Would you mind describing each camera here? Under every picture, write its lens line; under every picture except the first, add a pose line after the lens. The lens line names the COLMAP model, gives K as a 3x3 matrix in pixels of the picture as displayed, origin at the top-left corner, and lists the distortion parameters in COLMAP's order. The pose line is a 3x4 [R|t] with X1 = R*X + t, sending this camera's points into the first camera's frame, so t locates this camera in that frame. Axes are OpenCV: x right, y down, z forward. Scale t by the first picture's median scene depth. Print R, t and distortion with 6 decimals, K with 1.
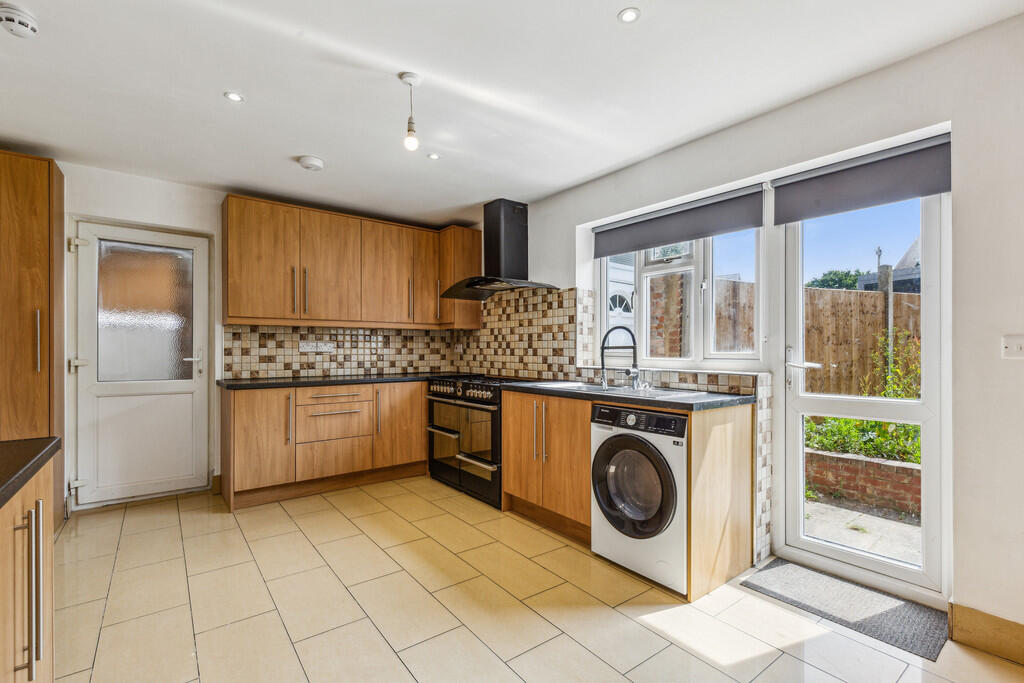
lens RADIAL K [[466.9, 0, 522.6], [0, 466.9, 345.8], [0, 0, 1]] dist [0.005721, -0.000134]
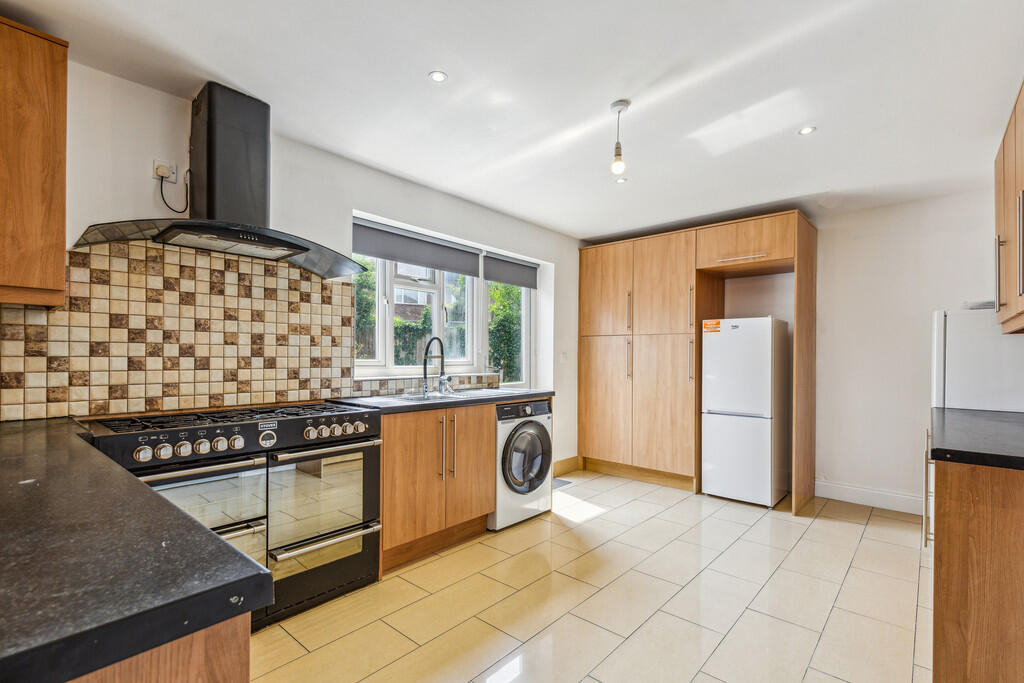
lens RADIAL K [[466.9, 0, 523.0], [0, 466.9, 351.0], [0, 0, 1]] dist [0.005721, -0.000134]
pose [[-0.198810, 0.007010, 0.980013, -0.699752], [-0.014578, 0.999843, -0.010109, -0.001575], [-0.979930, -0.016296, -0.198676, 0.804635]]
